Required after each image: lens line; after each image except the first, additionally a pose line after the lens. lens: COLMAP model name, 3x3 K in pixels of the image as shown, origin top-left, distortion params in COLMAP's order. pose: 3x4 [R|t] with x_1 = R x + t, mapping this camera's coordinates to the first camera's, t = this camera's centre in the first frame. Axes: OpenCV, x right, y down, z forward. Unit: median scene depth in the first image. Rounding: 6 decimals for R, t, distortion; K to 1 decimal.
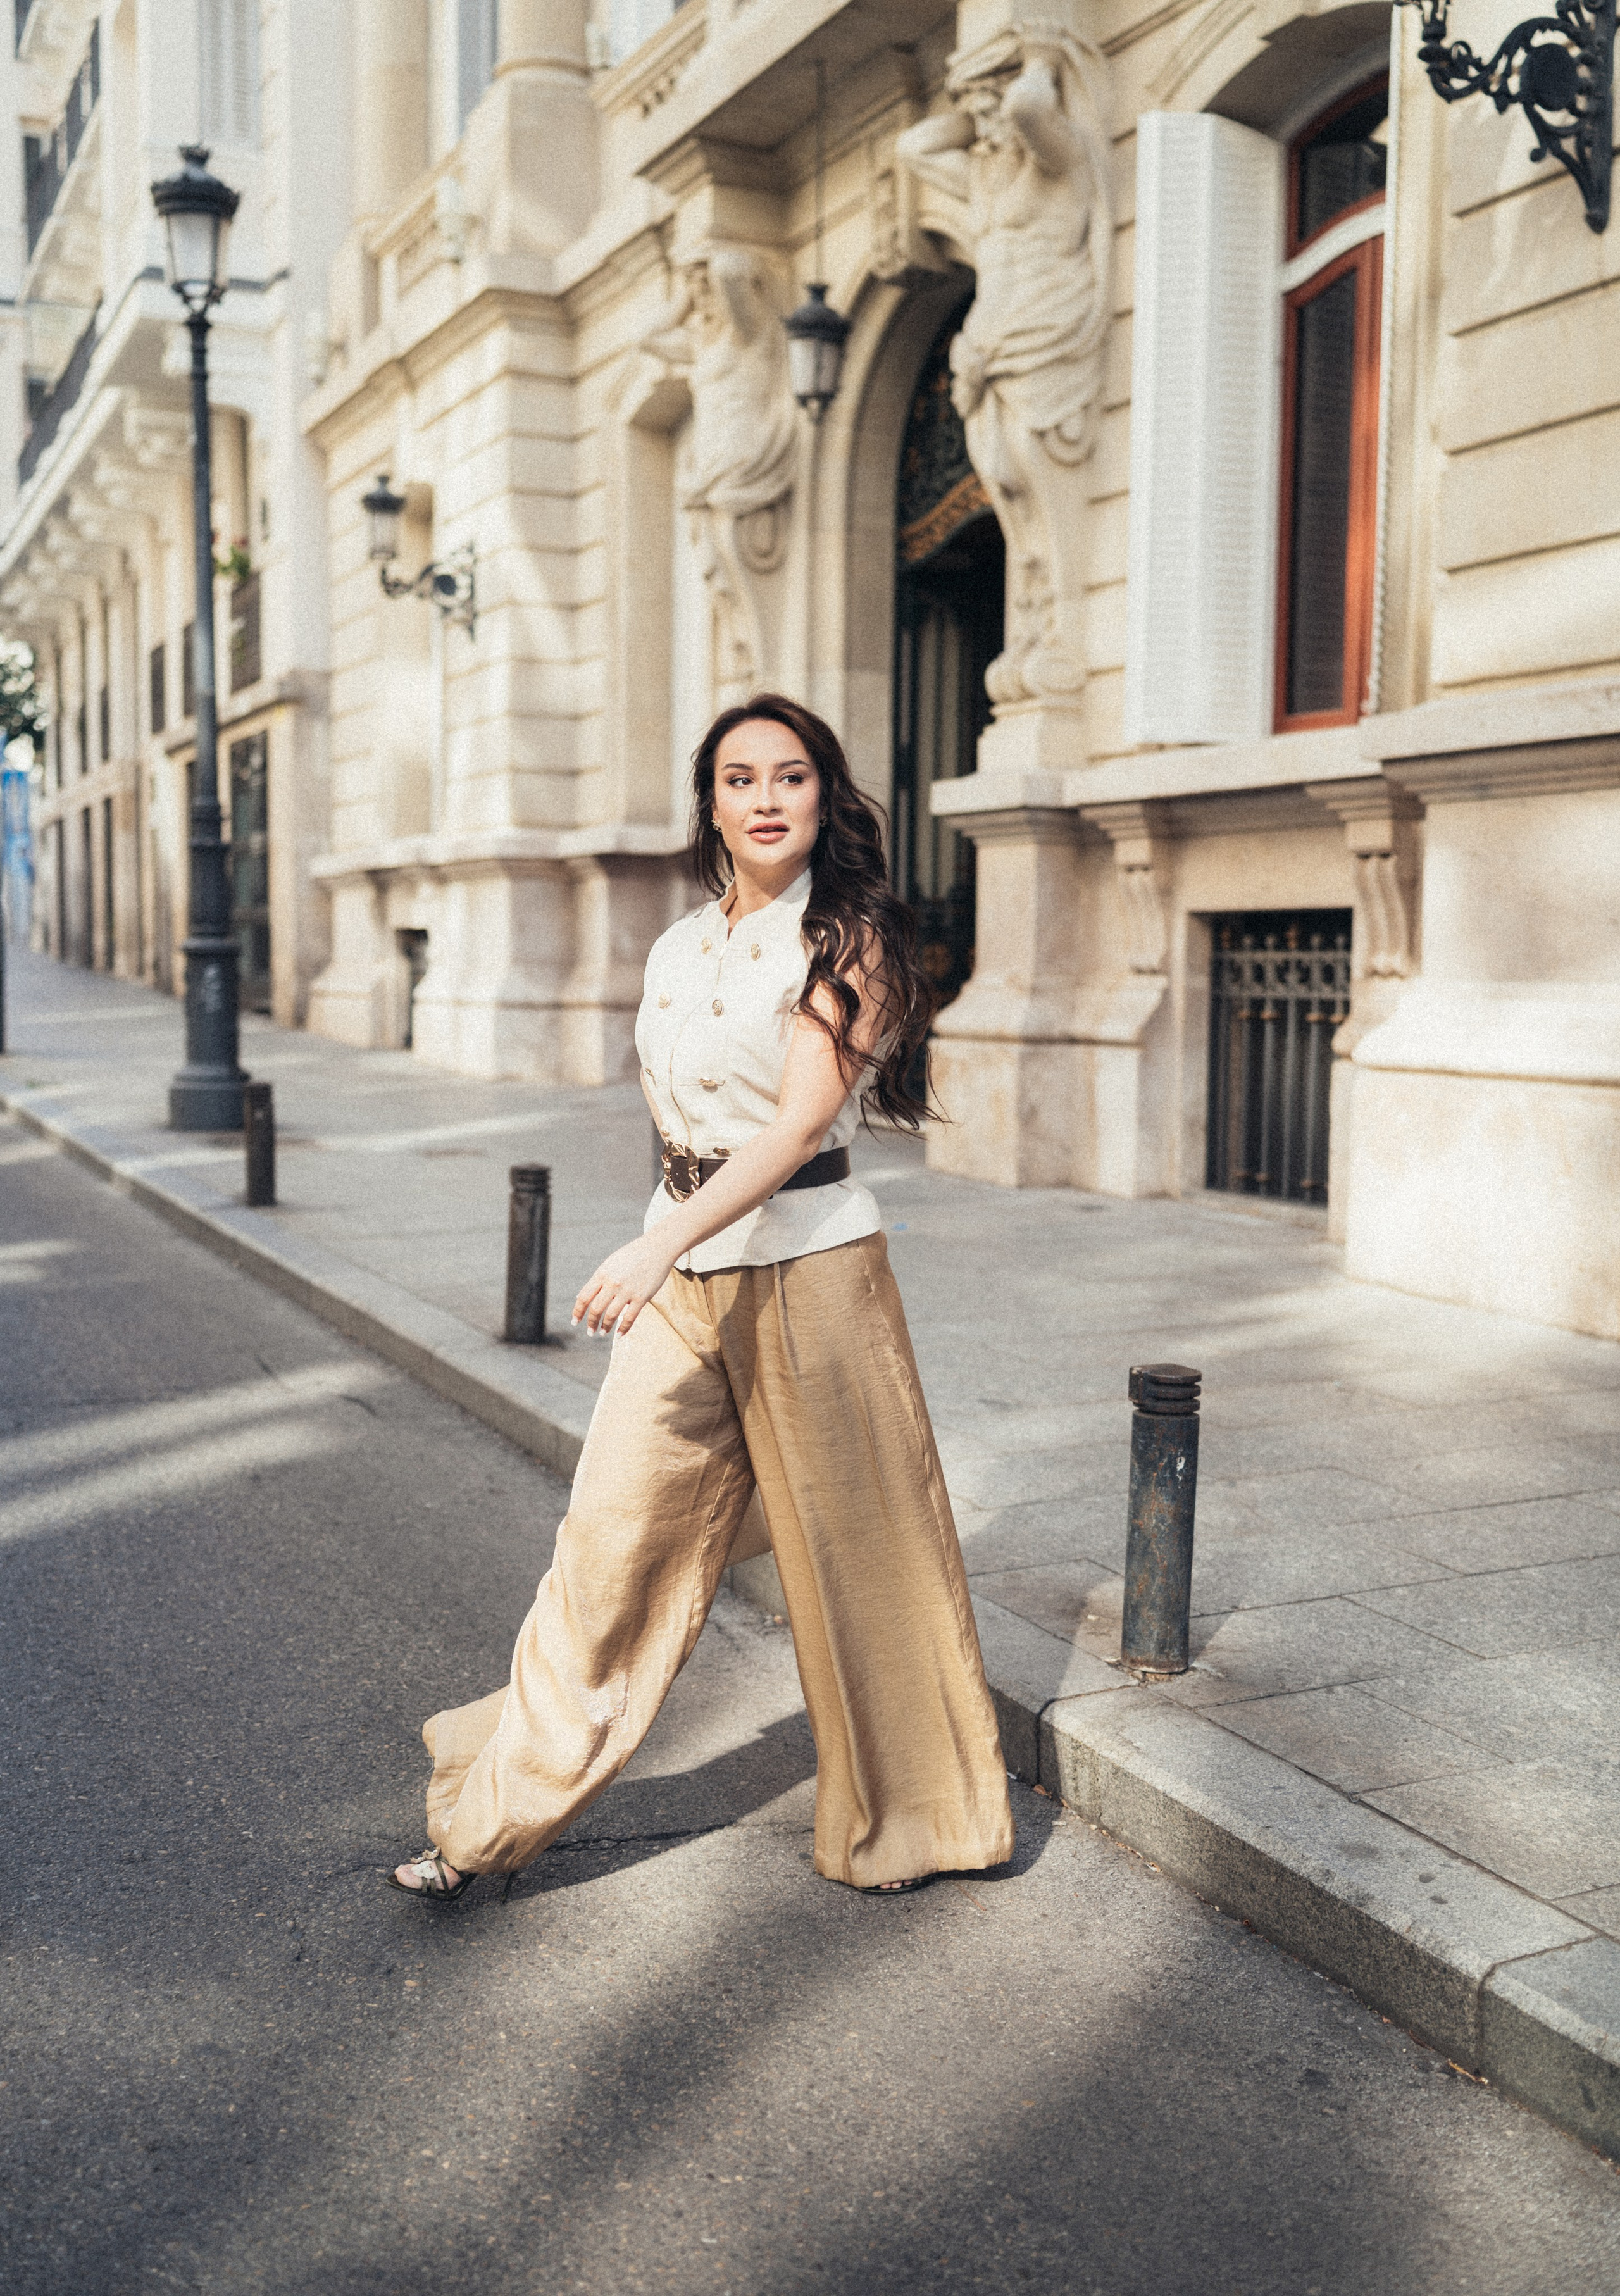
lens RADIAL K [[2381.0, 0, 929.9], [0, 2381.0, 1273.8], [0, 0, 1]] dist [0.026394, -0.038197]
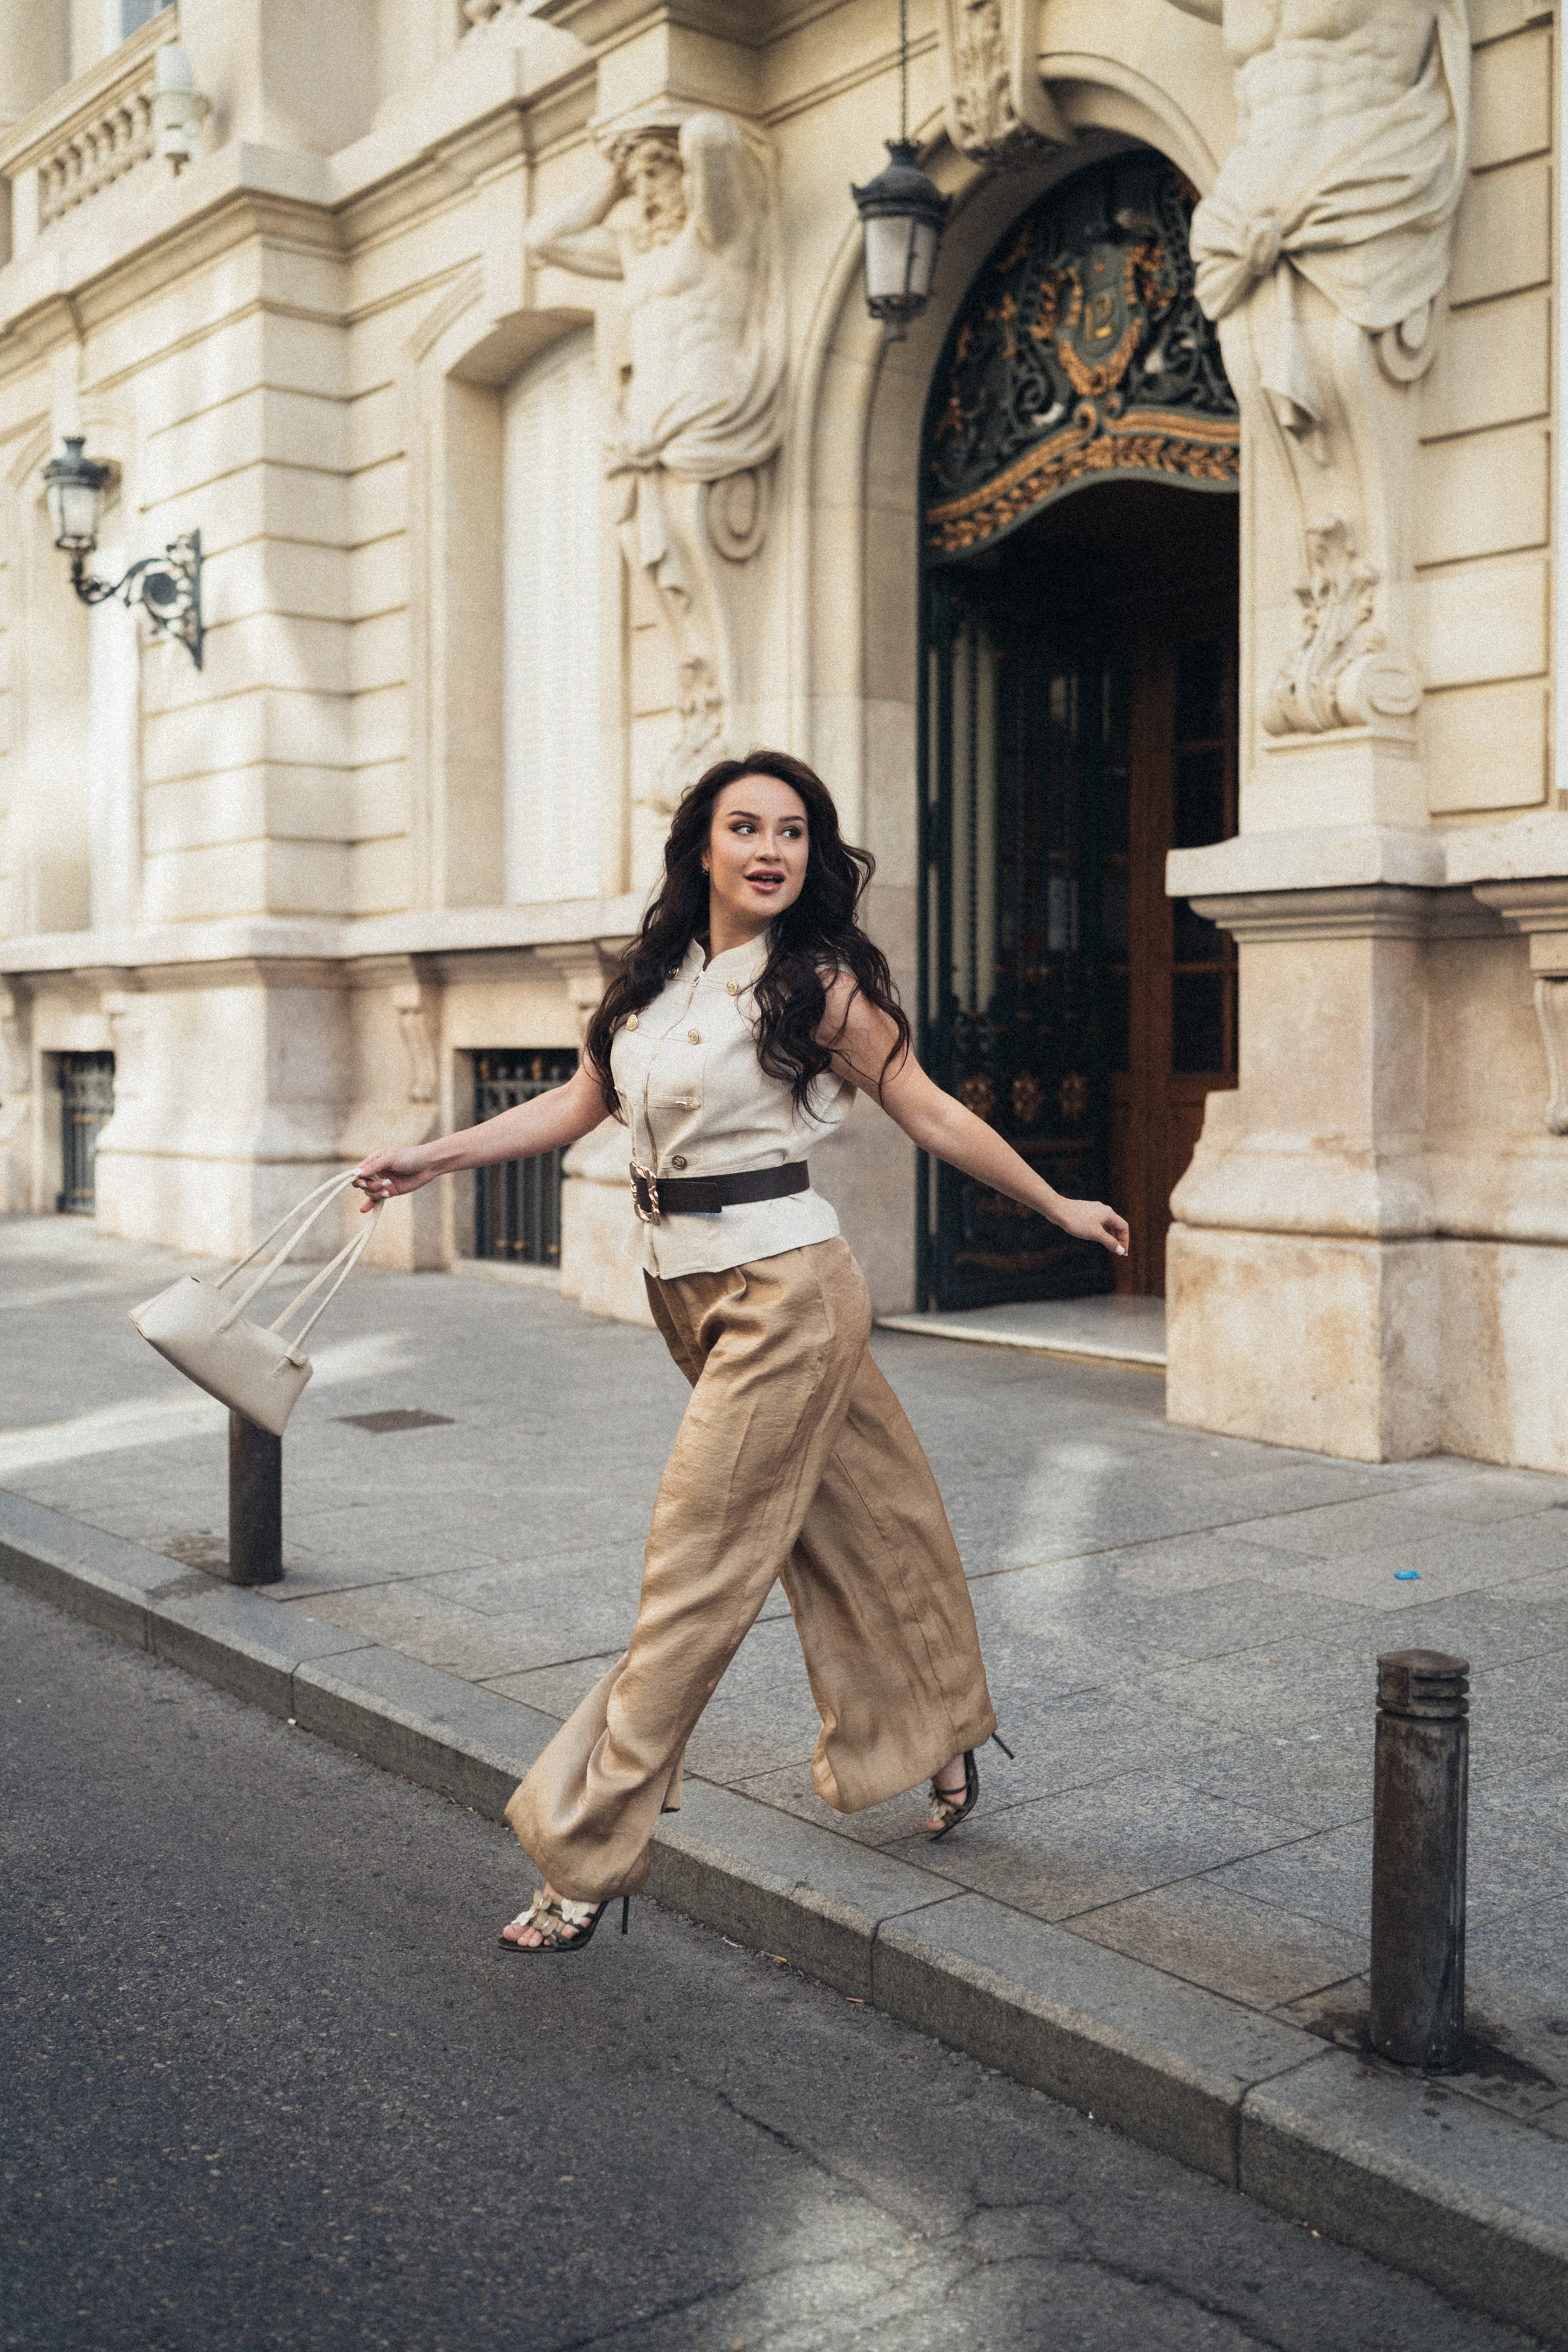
lens RADIAL K [[2396.0, 0, 874.2], [0, 2396.0, 1182.6], [0, 0, 1]] dist [-0.004104, -0.009334]
pose [[0.974755, -0.029888, 0.221267, -0.196716], [0.045525, 0.996786, -0.065913, -0.061762], [-0.218586, 0.074322, 0.972983, 0.315764]]
